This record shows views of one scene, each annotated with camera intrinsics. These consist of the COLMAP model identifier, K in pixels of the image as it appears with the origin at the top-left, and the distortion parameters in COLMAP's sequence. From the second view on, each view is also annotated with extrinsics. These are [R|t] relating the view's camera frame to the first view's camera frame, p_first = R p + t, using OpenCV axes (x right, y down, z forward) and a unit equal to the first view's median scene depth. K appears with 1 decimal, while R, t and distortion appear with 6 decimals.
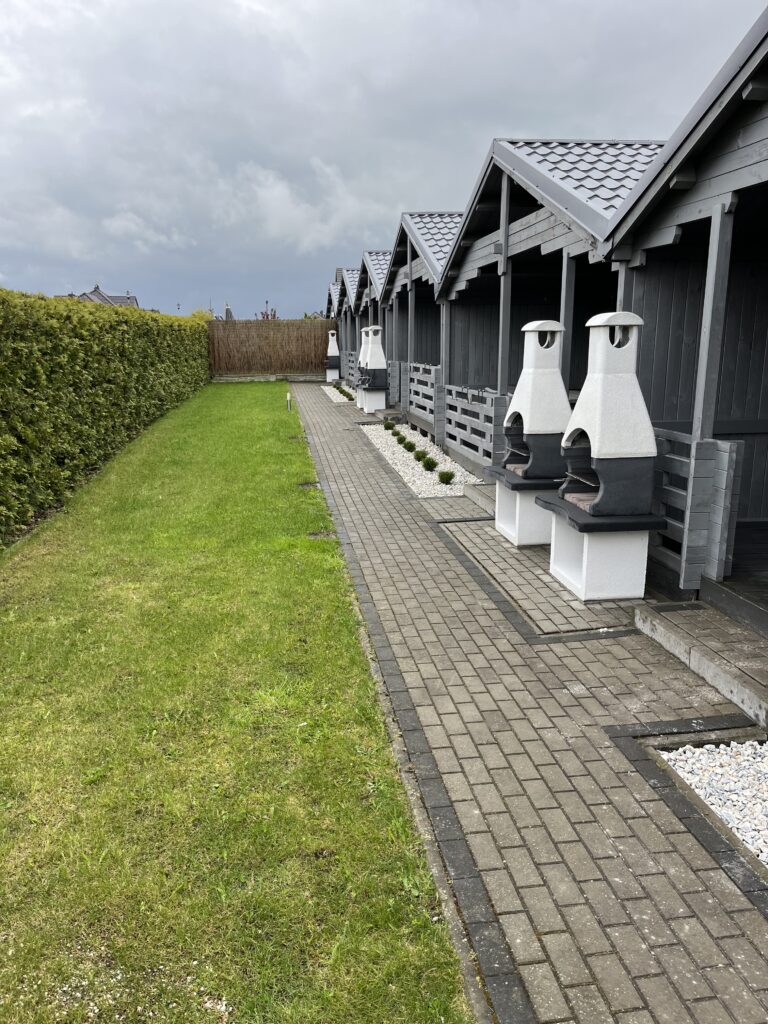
lens RADIAL K [[767.5, 0, 383.4], [0, 767.5, 511.1], [0, 0, 1]] dist [0.033527, -0.051137]
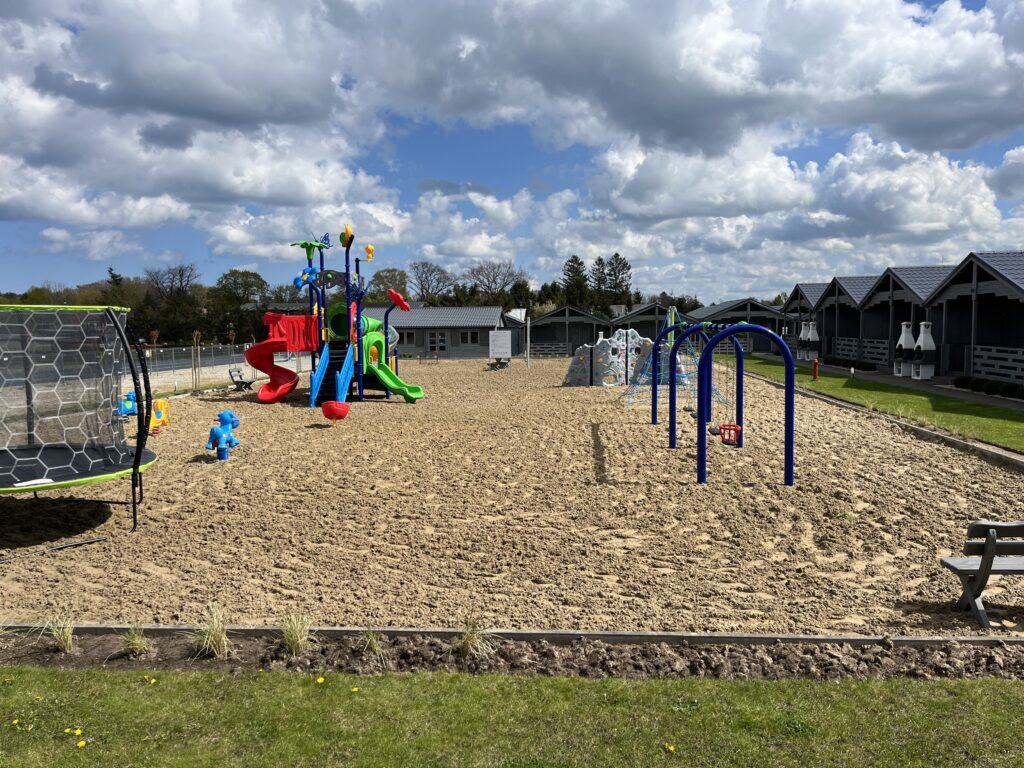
lens RADIAL K [[767.5, 0, 513.1], [0, 767.5, 381.6], [0, 0, 1]] dist [0.033527, -0.051137]
pose [[0.966061, 0.001563, -0.258309, -0.670947], [-0.040596, 0.988474, -0.145847, 0.666961], [0.255103, 0.151383, 0.954990, -3.026259]]
